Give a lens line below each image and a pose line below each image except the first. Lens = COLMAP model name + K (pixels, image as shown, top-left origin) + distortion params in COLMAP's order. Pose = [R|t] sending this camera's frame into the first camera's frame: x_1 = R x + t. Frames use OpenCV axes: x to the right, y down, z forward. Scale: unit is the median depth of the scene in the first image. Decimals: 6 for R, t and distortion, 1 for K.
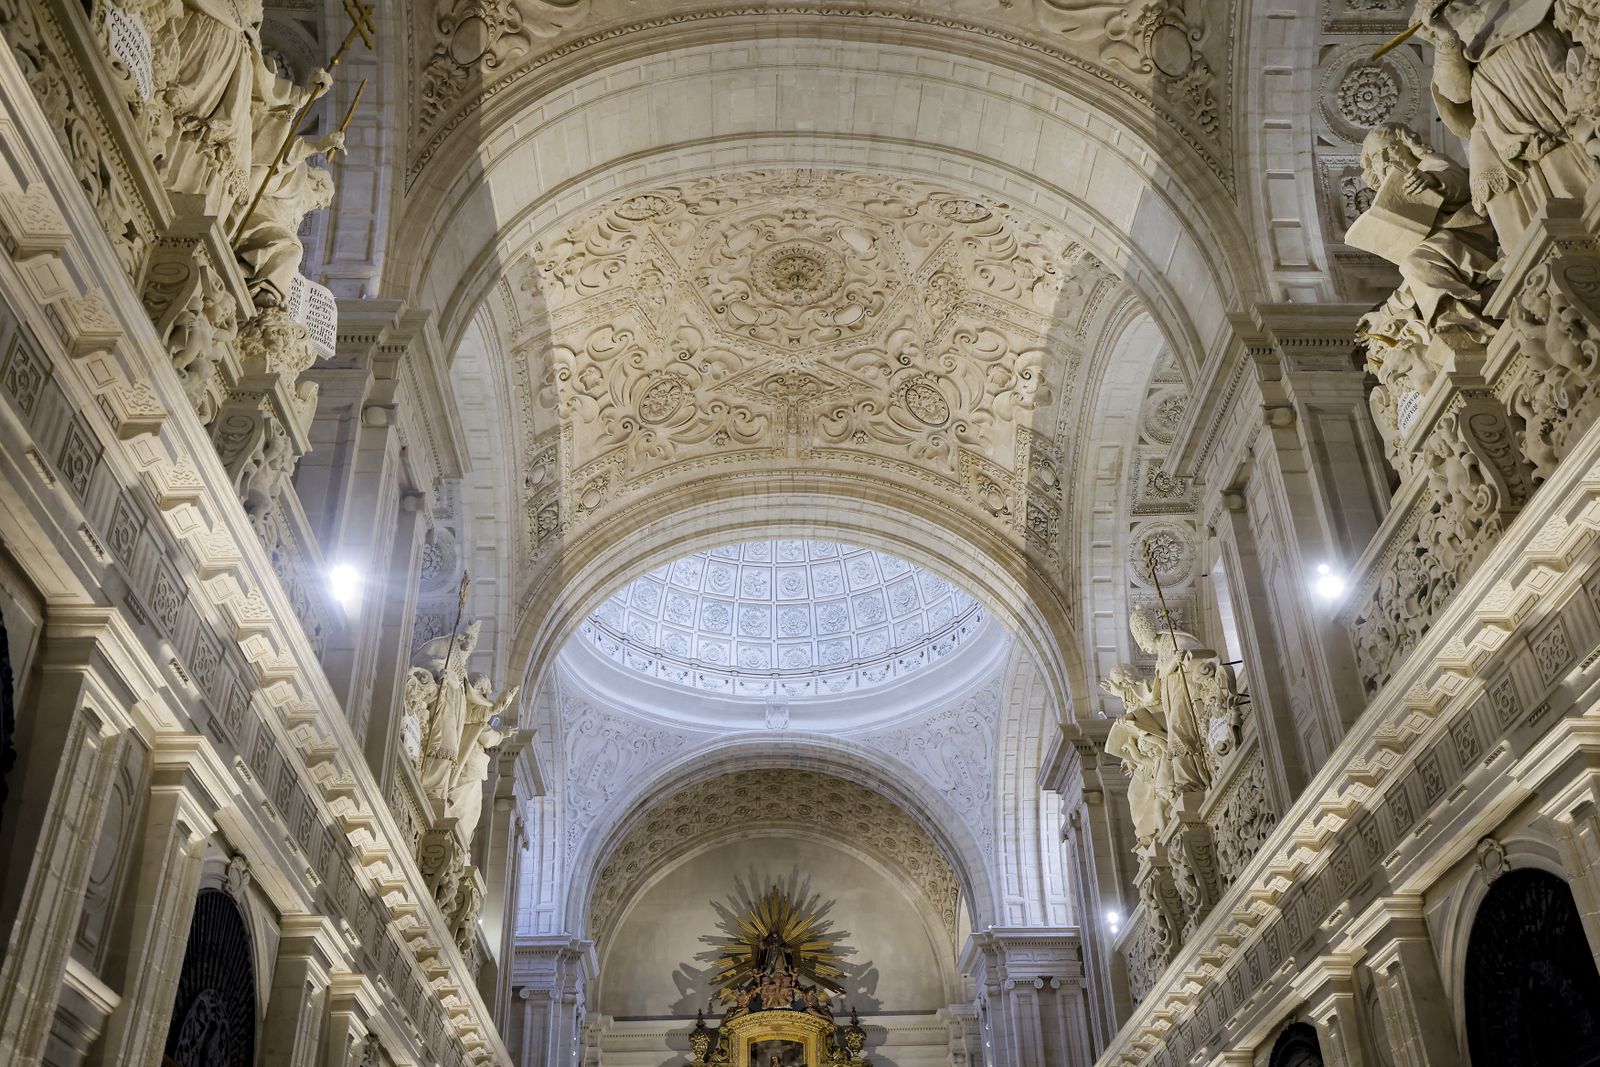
lens RADIAL K [[1507.9, 0, 802.0], [0, 1507.9, 516.8], [0, 0, 1]] dist [0.057125, 0.000000]
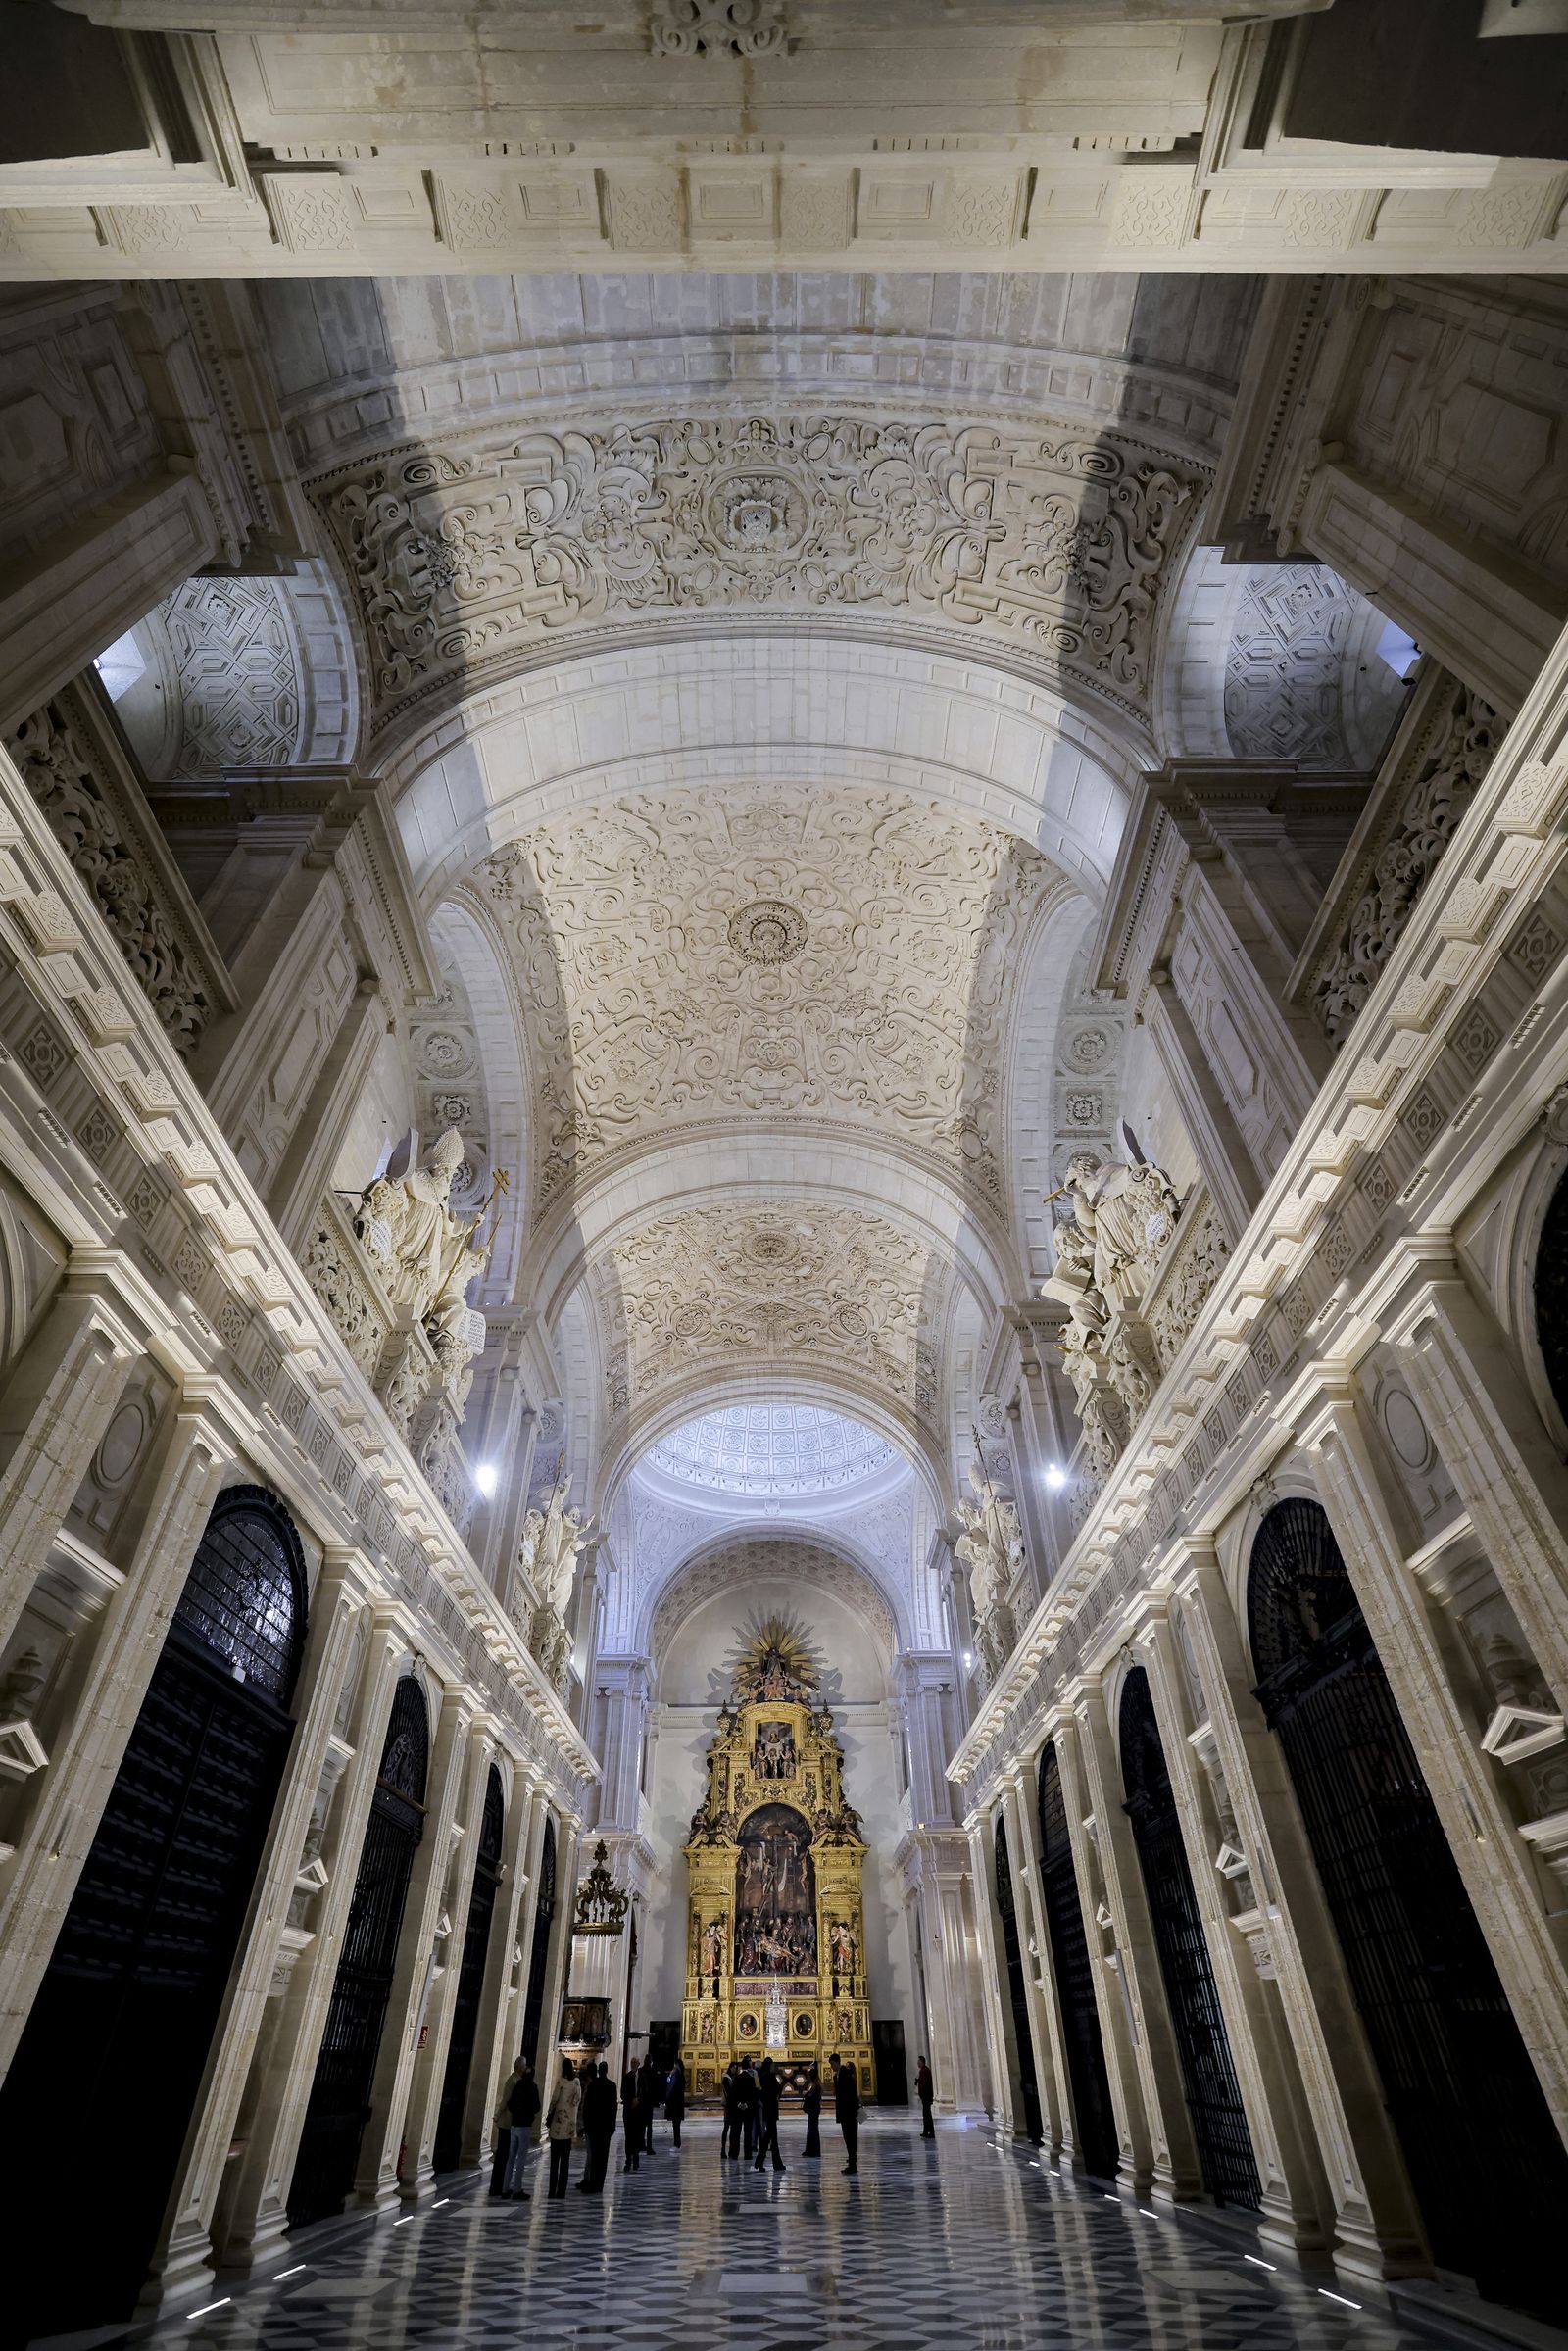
lens RADIAL K [[1012.2, 0, 773.2], [0, 1012.2, 1185.0], [0, 0, 1]] dist [-0.041794, 0.014105]
pose [[0.998967, -0.012374, -0.043735, 0.052704], [0.006167, 0.990231, -0.139301, -0.079355], [0.045032, 0.138887, 0.989284, -0.113785]]
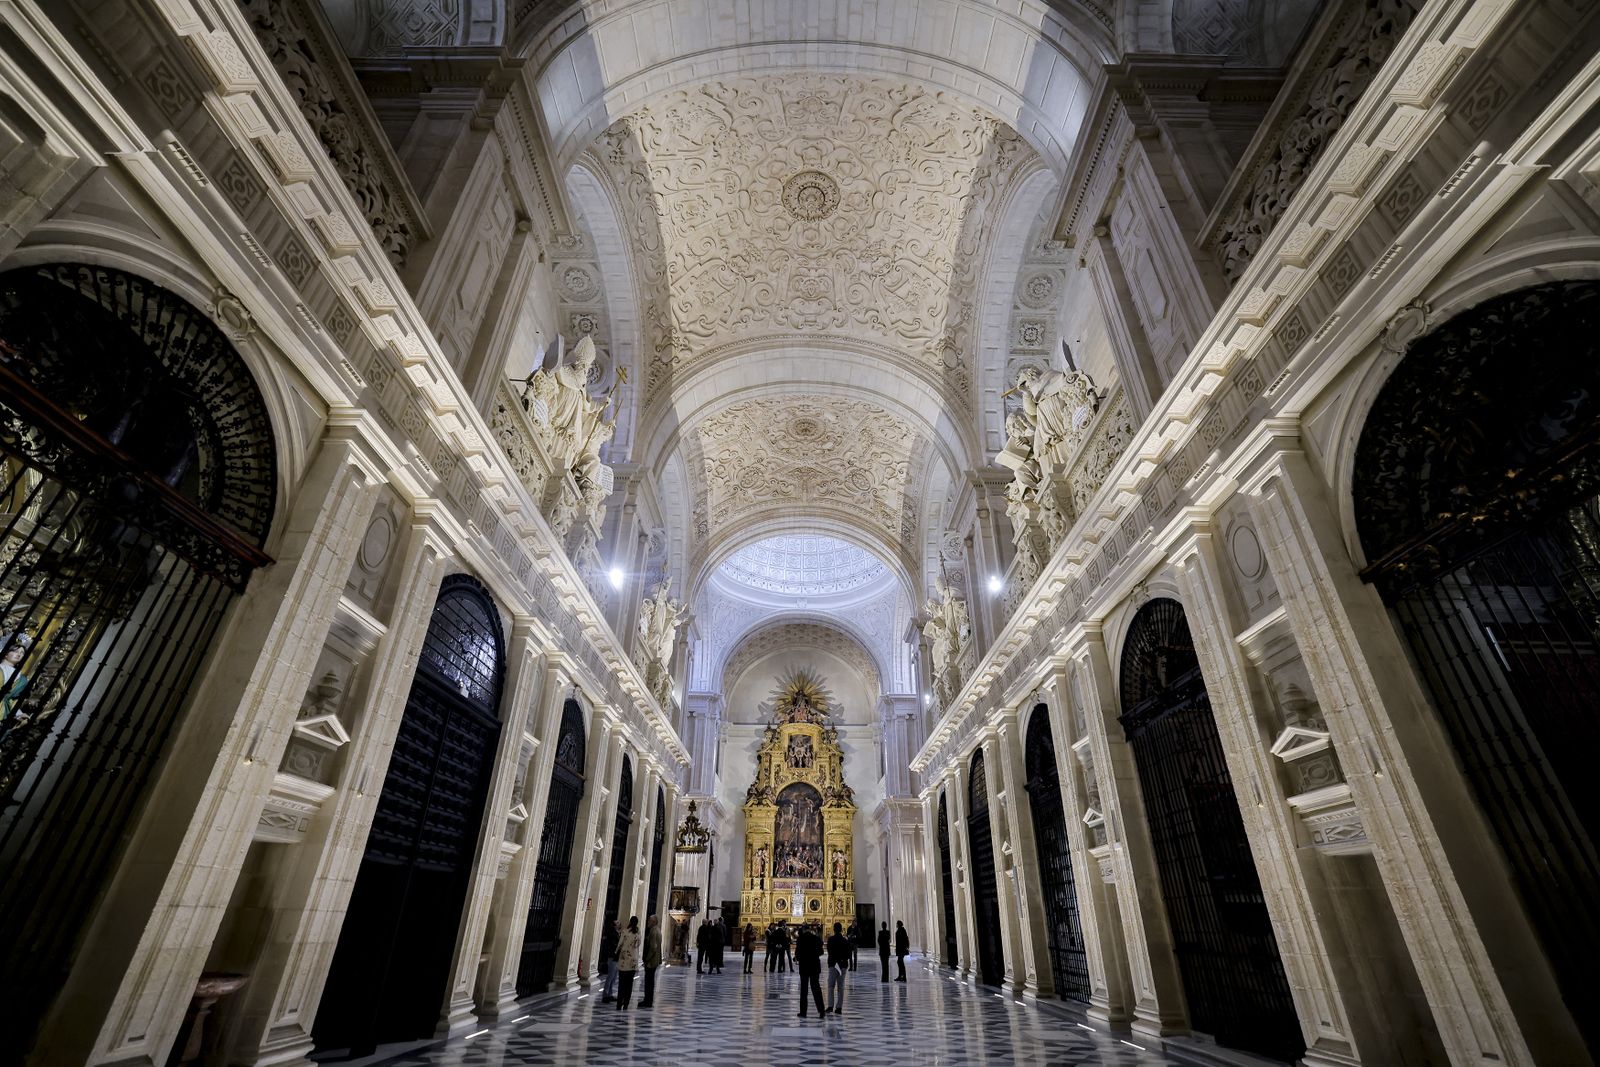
lens RADIAL K [[688.9, 0, 798.6], [0, 688.9, 525.5], [0, 0, 1]] dist [-0.041794, 0.014105]
pose [[0.998639, 0.018166, -0.048888, 0.044597], [-0.015485, 0.998384, 0.054686, -0.071860], [0.049802, -0.053855, 0.997306, -0.106905]]
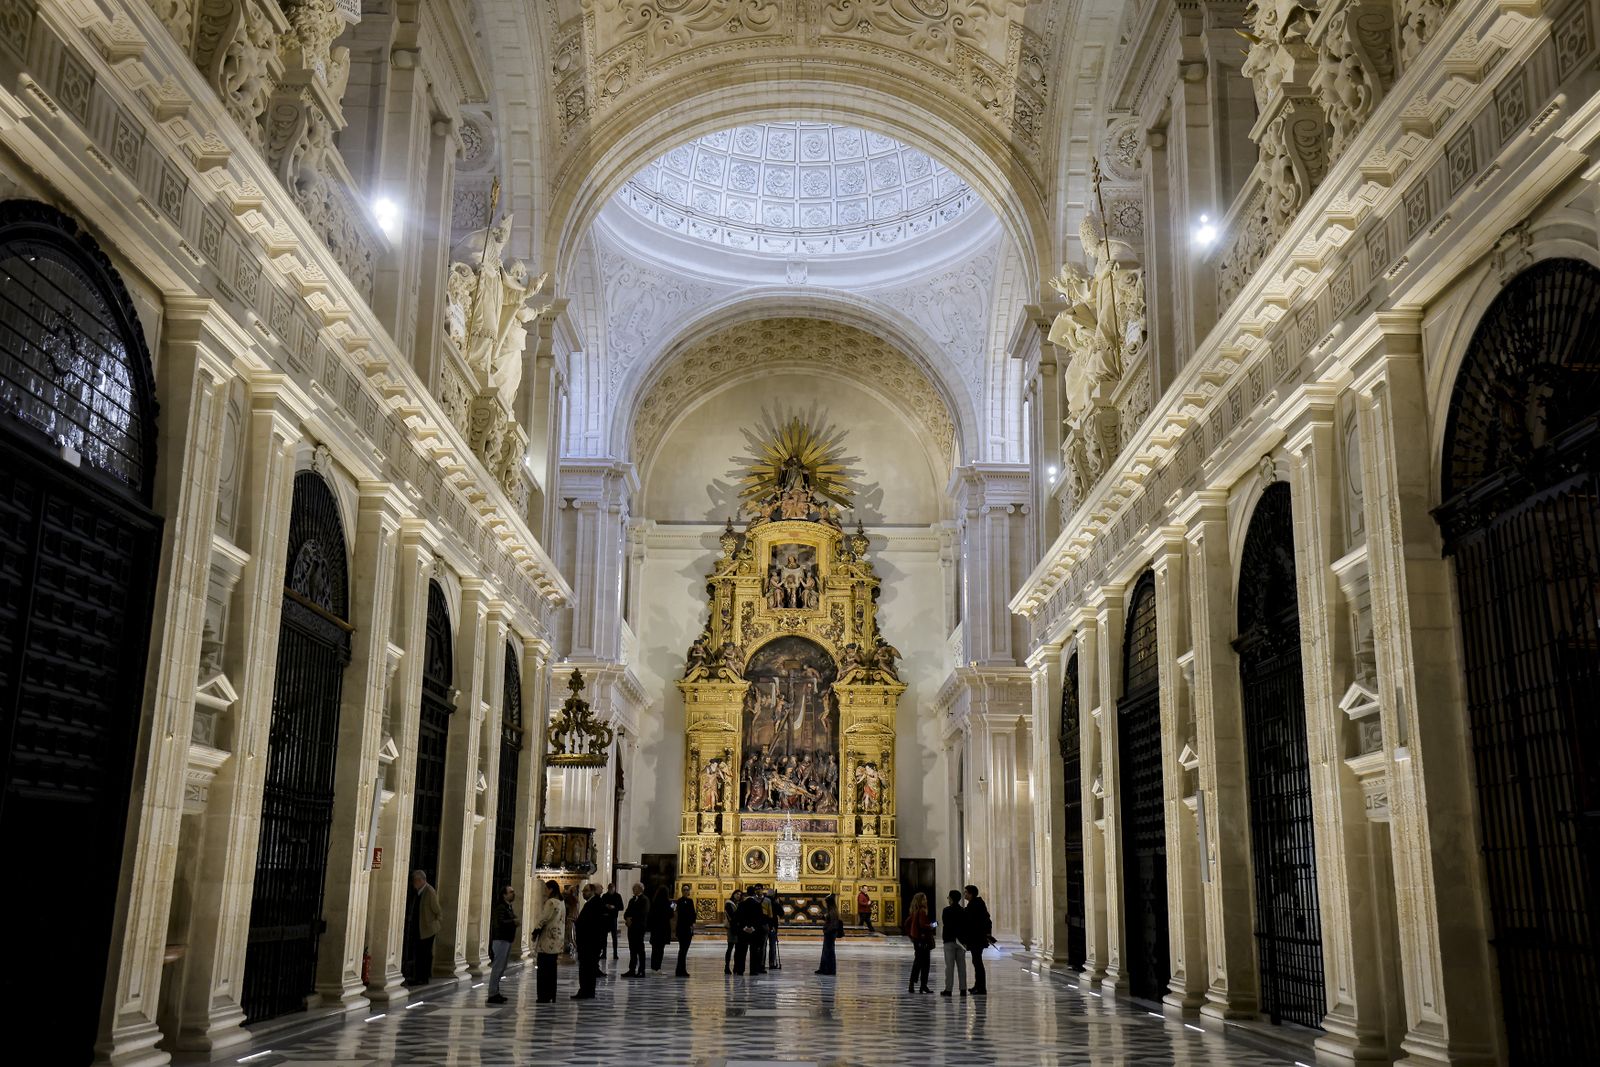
lens RADIAL K [[1457.7, 0, 804.6], [0, 1457.7, 530.5], [0, 0, 1]] dist [0.050276, 0.000000]
pose [[0.998862, 0.031929, -0.035431, 0.051377], [-0.018331, 0.942808, 0.332831, -0.070987], [0.044032, -0.331802, 0.942321, -0.110847]]
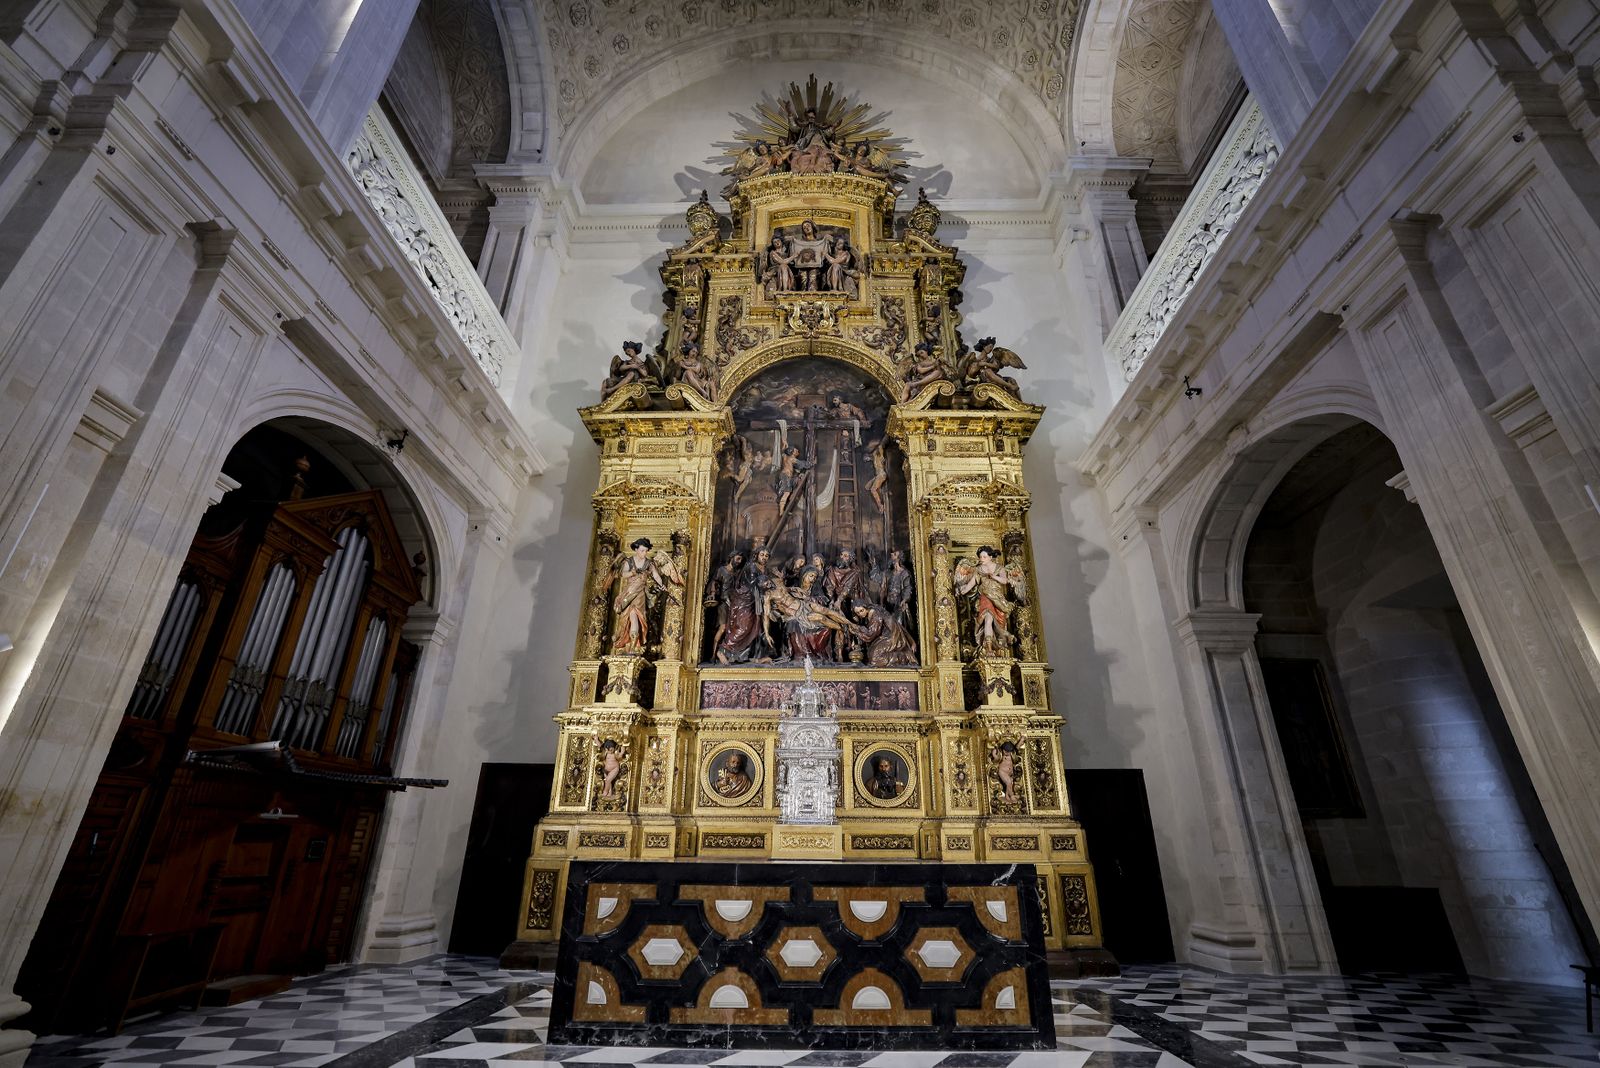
lens RADIAL K [[688.9, 0, 803.4], [0, 688.9, 529.7], [0, 0, 1]] dist [-0.041794, 0.014105]
pose [[0.998181, 0.008985, -0.059619, -0.000484], [-0.000386, 0.989768, 0.142689, 0.708352], [0.060291, -0.142406, 0.987970, 1.075661]]
